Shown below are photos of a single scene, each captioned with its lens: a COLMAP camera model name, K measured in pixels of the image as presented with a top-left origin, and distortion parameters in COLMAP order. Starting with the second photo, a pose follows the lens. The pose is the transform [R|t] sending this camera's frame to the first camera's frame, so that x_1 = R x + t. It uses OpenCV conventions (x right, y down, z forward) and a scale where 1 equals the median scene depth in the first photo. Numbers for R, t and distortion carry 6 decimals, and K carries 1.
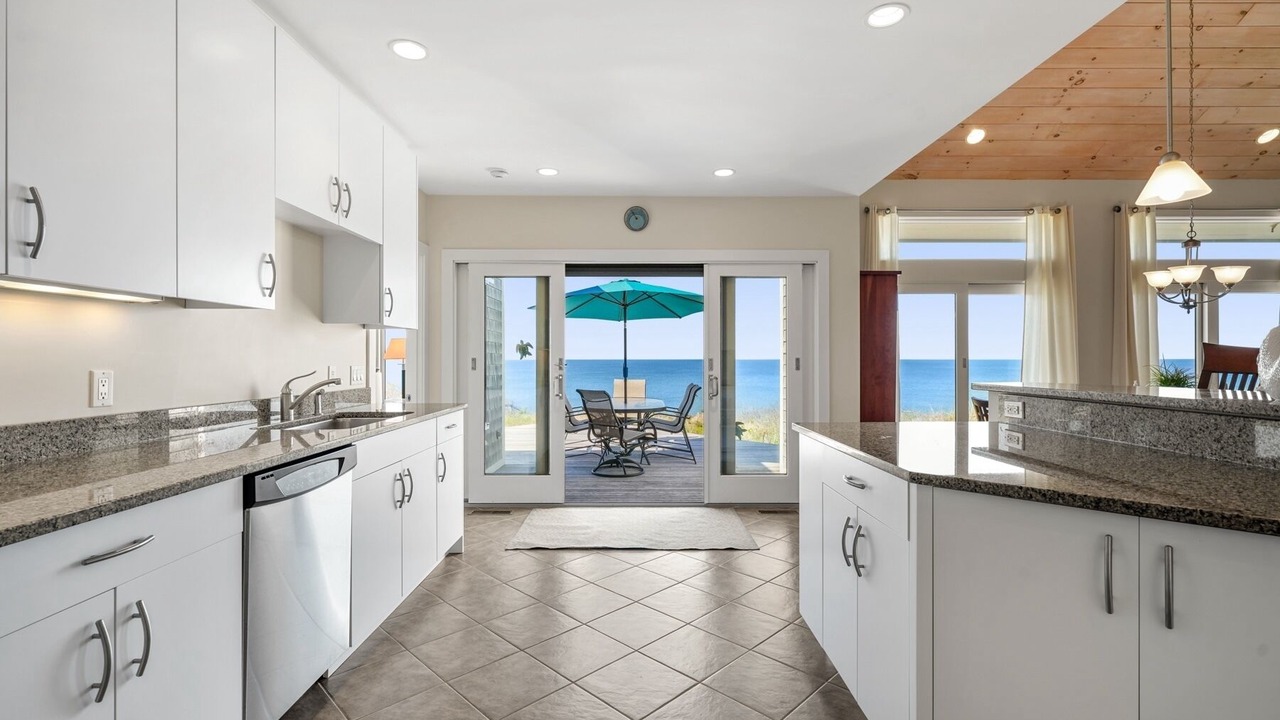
lens RADIAL K [[567.0, 0, 635.8], [0, 567.0, 355.9], [0, 0, 1]] dist [-0.001545, 0.000066]
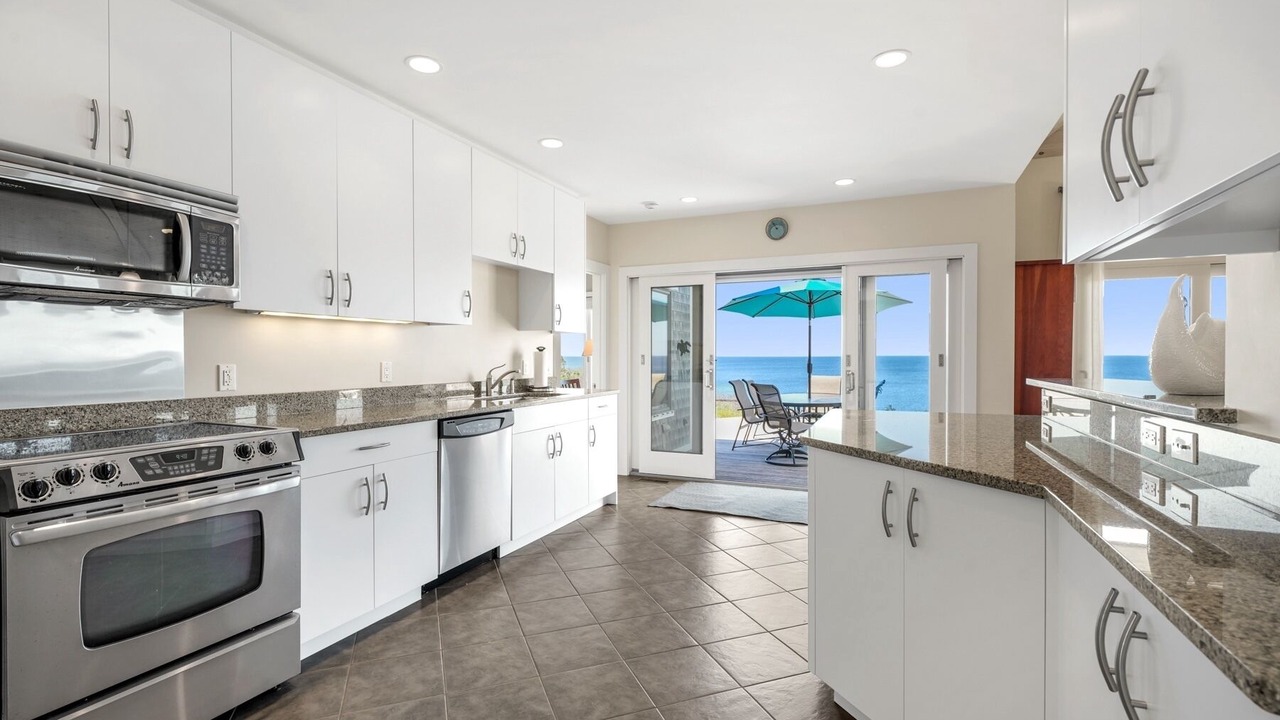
lens RADIAL K [[567.0, 0, 635.8], [0, 567.0, 355.9], [0, 0, 1]] dist [-0.001545, 0.000066]
pose [[0.914269, -0.000999, -0.405105, 0.229569], [0.003454, 0.999980, 0.005328, -0.000428], [0.405092, -0.006270, 0.914254, -0.146899]]
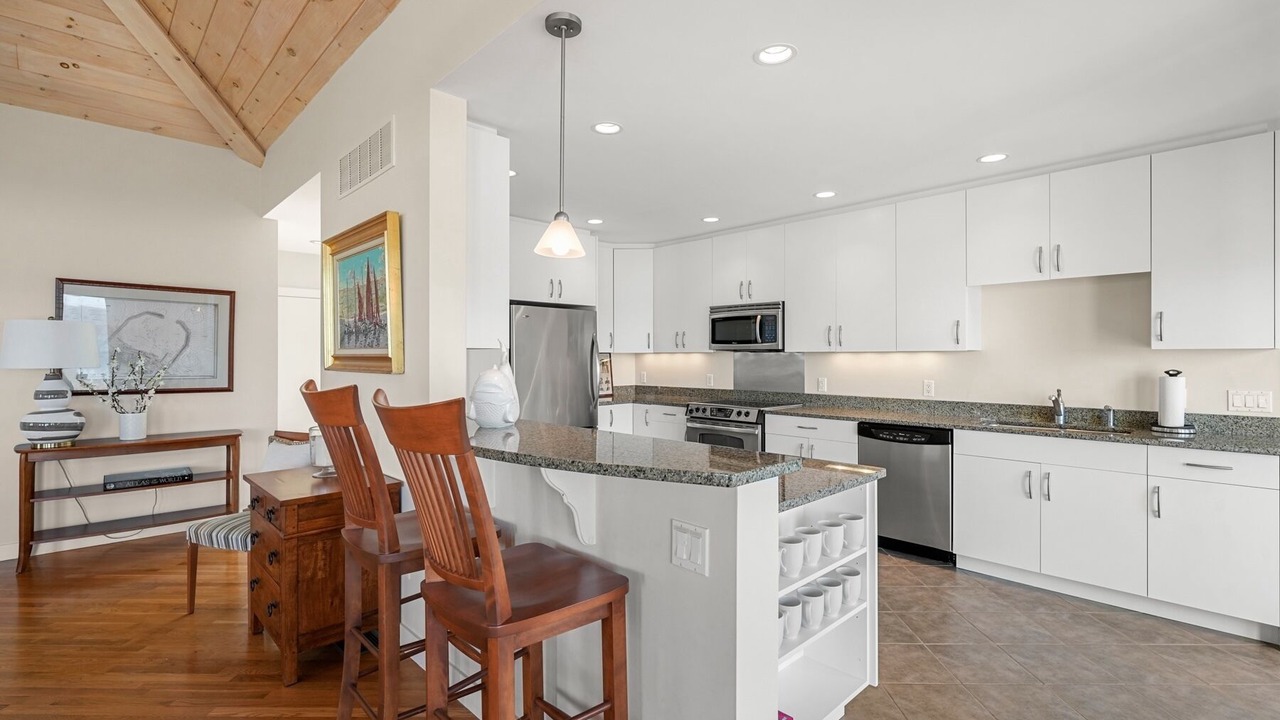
lens RADIAL K [[545.9, 0, 634.0], [0, 545.9, 355.4], [0, 0, 1]] dist [0.000716, 0.000147]
pose [[-0.701548, -0.000843, -0.712621, 0.681511], [0.005644, 0.999961, -0.006740, -0.031943], [0.712599, -0.008751, -0.701517, 0.756813]]
